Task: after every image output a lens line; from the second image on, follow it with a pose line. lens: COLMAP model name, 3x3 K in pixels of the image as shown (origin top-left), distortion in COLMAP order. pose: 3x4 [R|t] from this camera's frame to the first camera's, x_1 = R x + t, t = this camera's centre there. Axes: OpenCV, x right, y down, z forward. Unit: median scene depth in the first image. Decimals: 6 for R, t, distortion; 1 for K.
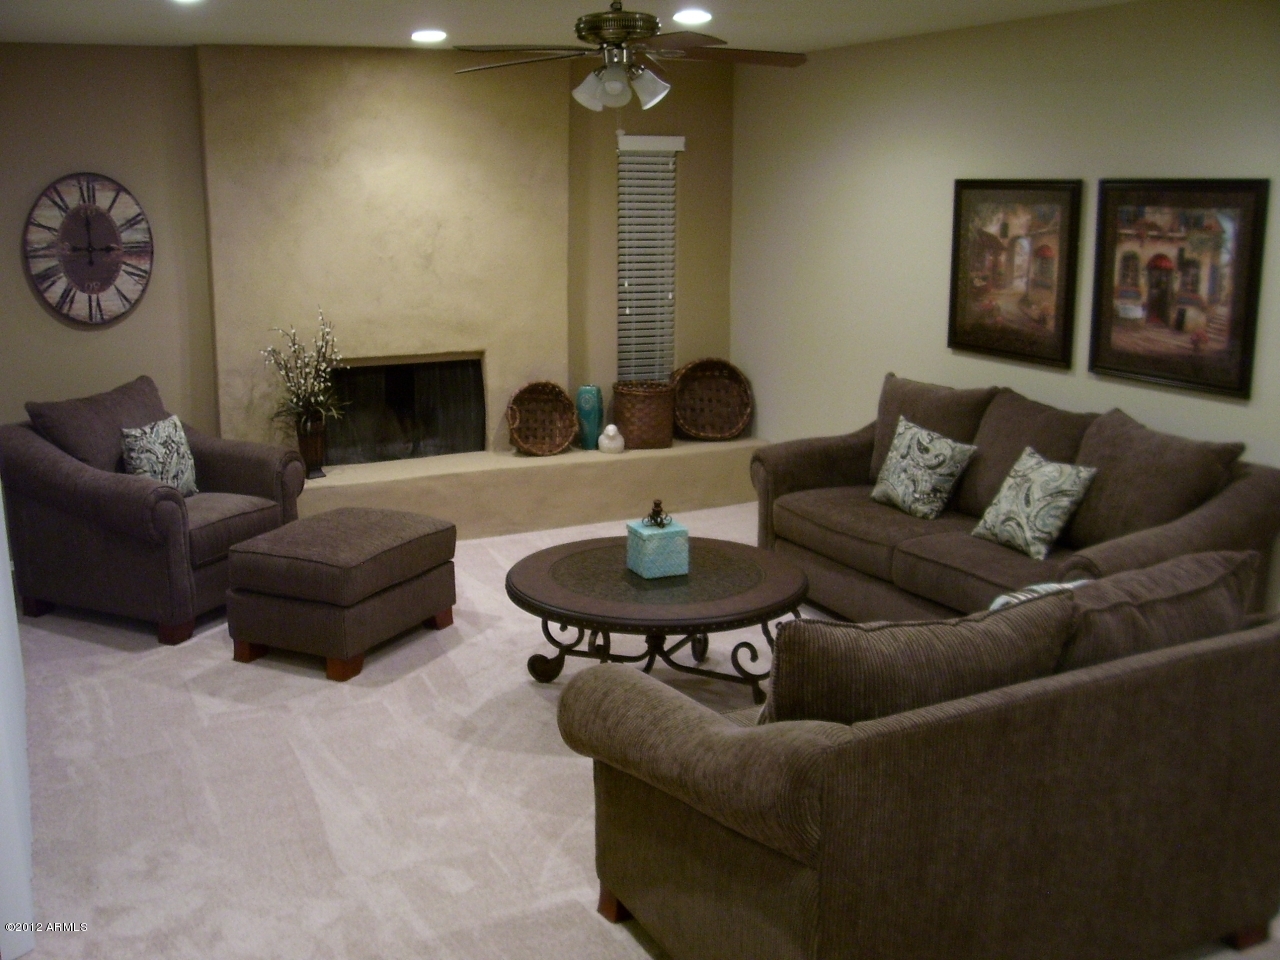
lens RADIAL K [[1276.1, 0, 638.1], [0, 1276.1, 484.5], [0, 0, 1]] dist [-0.106080, 0.000000]
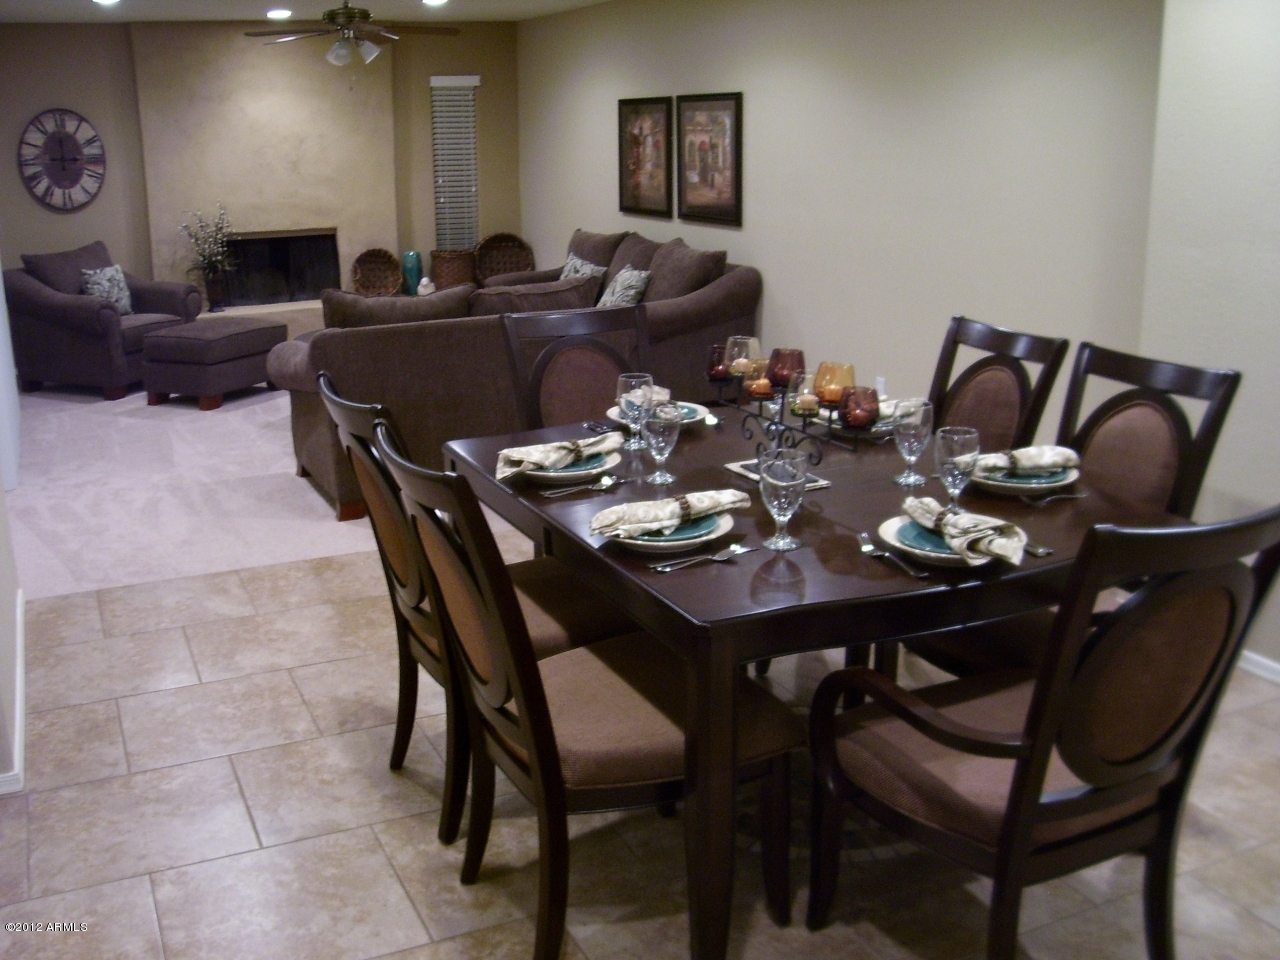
lens RADIAL K [[1276.1, 0, 642.5], [0, 1276.1, 477.4], [0, 0, 1]] dist [-0.106080, 0.000000]
pose [[0.999799, -0.009066, -0.017890, 0.301345], [0.009794, 0.999108, 0.041078, 0.148656], [0.017501, -0.041245, 0.998996, -0.533616]]
